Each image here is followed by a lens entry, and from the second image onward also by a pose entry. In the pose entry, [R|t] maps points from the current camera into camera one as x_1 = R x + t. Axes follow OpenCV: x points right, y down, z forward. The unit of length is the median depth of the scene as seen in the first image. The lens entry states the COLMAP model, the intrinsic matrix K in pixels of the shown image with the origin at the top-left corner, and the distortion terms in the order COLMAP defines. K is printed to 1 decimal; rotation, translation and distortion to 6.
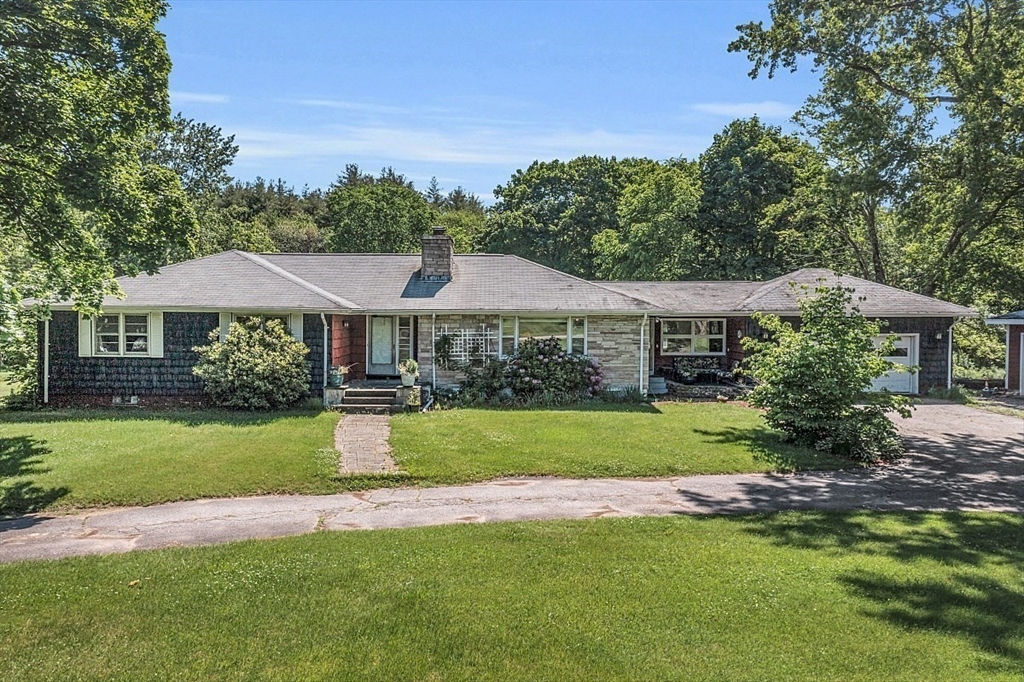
lens RADIAL K [[851.8, 0, 512.7], [0, 851.8, 338.0], [0, 0, 1]] dist [0.005564, -0.009877]
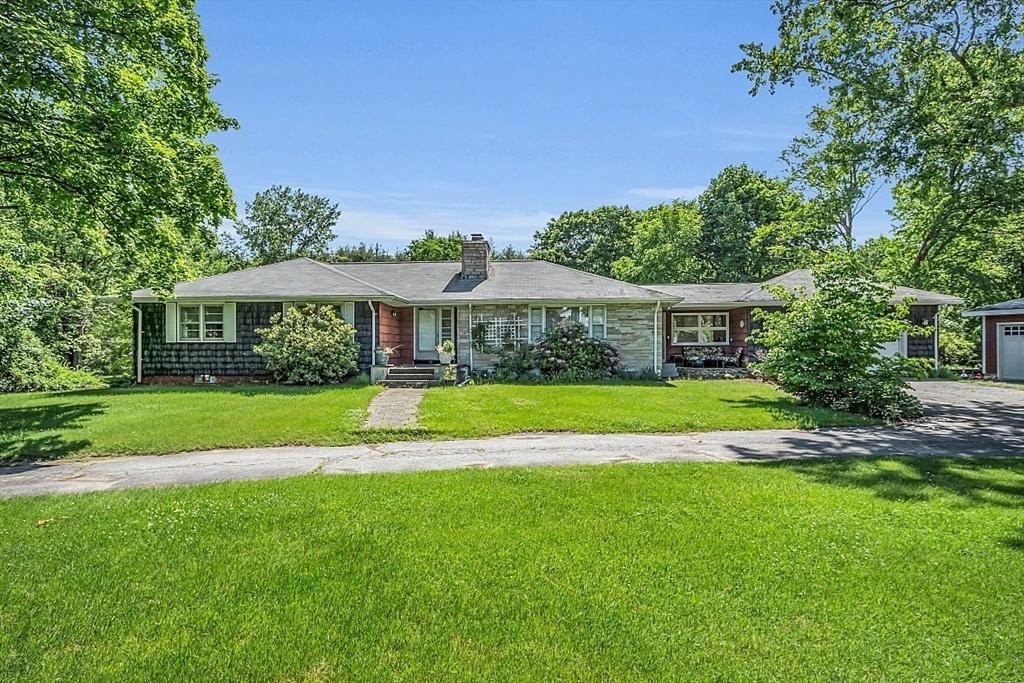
lens RADIAL K [[638.6, 0, 511.9], [0, 638.6, 349.7], [0, 0, 1]] dist [-0.007180, 0.004376]
pose [[0.997867, -0.009665, -0.064558, 0.018293], [0.008339, 0.999749, -0.020771, 0.053943], [0.064743, 0.020188, 0.997698, 0.161964]]
